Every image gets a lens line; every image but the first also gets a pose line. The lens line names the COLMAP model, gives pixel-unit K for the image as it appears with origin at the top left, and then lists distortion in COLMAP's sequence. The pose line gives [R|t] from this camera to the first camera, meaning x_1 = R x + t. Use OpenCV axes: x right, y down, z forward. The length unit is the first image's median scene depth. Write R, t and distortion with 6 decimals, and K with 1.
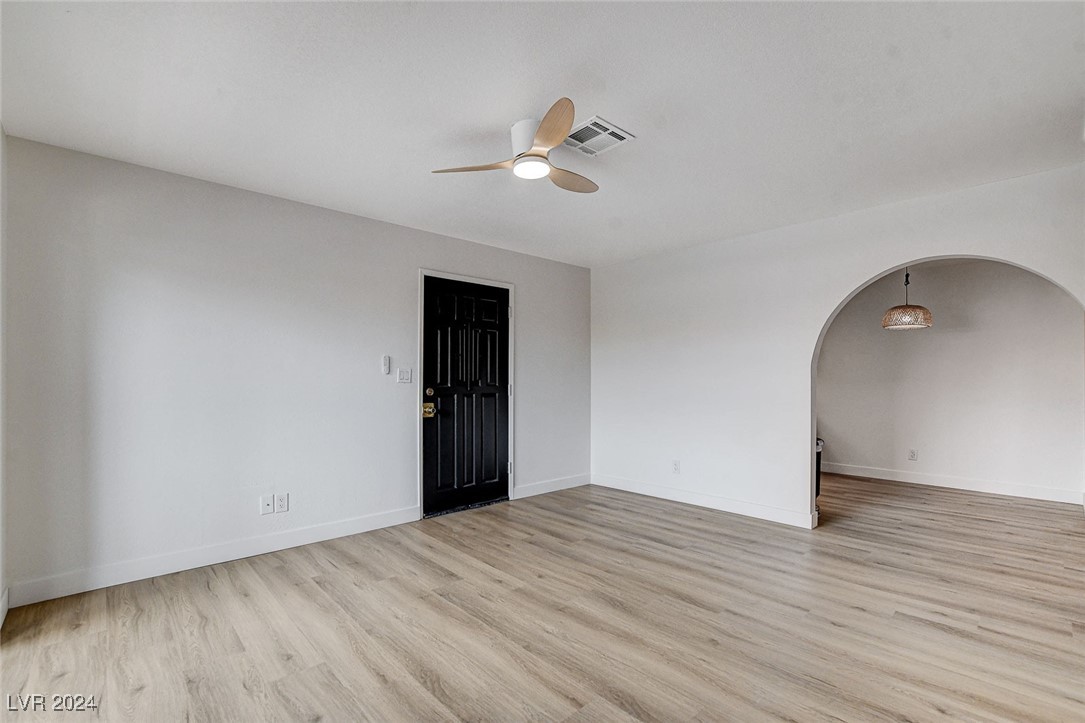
lens RADIAL K [[477.5, 0, 544.0], [0, 477.5, 374.2], [0, 0, 1]] dist [-0.011760, 0.000060]
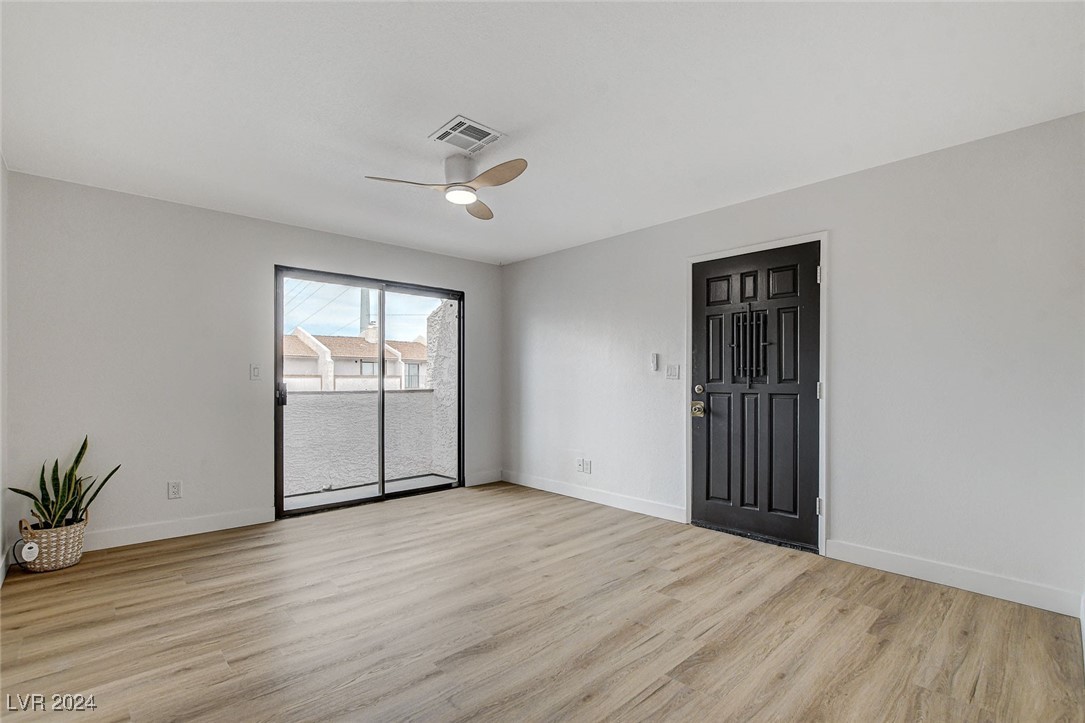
lens RADIAL K [[494.6, 0, 541.0], [0, 494.6, 375.8], [0, 0, 1]] dist [-0.011400, -0.000185]
pose [[-0.000576, -0.012830, -0.999918, 0.865773], [0.010254, 0.999865, -0.012835, 0.025515], [0.999947, -0.010261, -0.000445, 0.857368]]
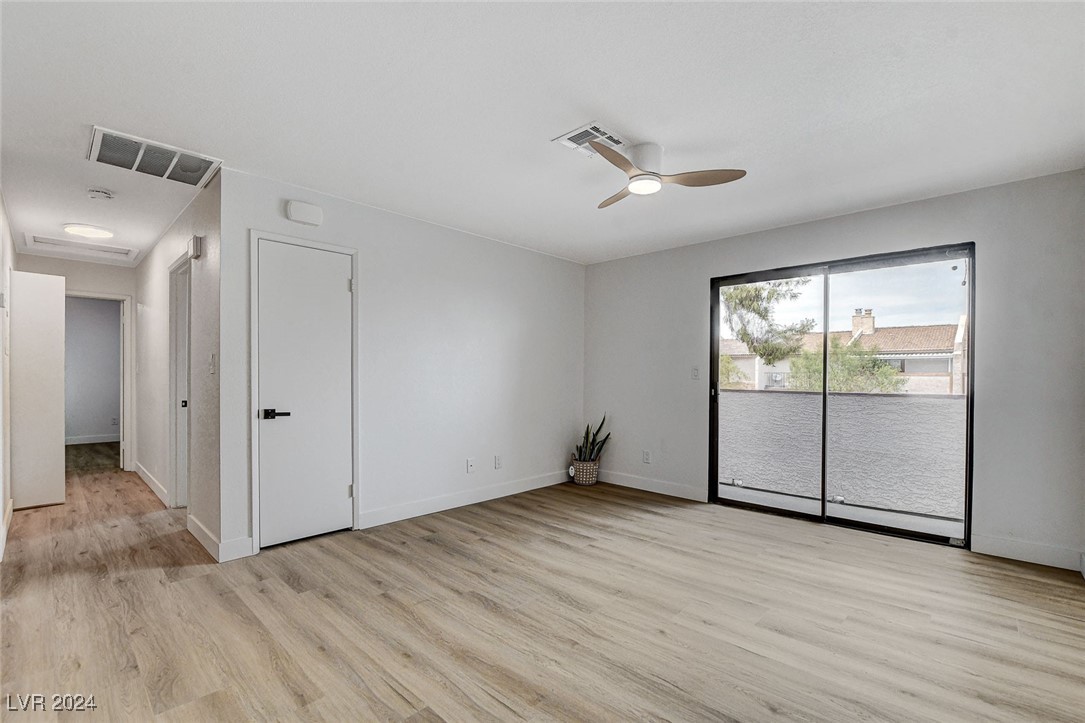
lens RADIAL K [[477.5, 0, 544.0], [0, 477.5, 374.2], [0, 0, 1]] dist [-0.011760, 0.000060]
pose [[-0.998145, -0.007058, -0.060474, 0.197396], [-0.006009, 0.999829, -0.017511, 0.024550], [0.060587, -0.017116, -0.998016, 1.512340]]
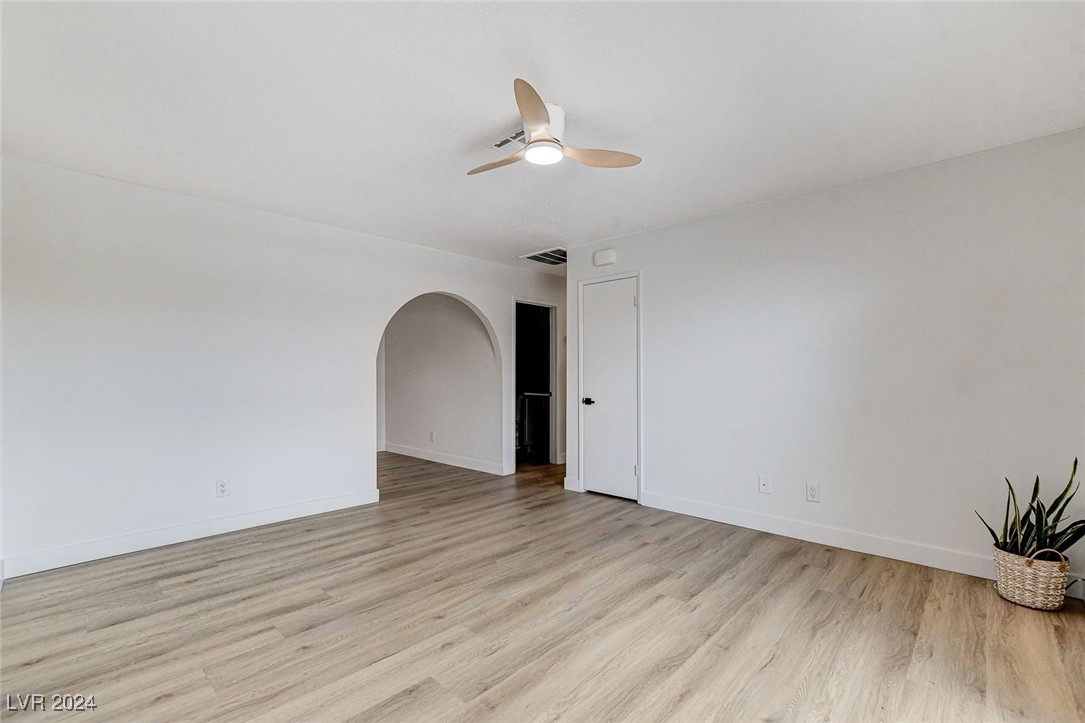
lens RADIAL K [[477.5, 0, 544.0], [0, 477.5, 374.2], [0, 0, 1]] dist [-0.011760, 0.000060]
pose [[-0.063299, -0.000580, 0.997994, -0.704328], [-0.010952, 0.999940, -0.000113, 0.012333], [-0.997935, -0.010937, -0.063301, 0.759498]]
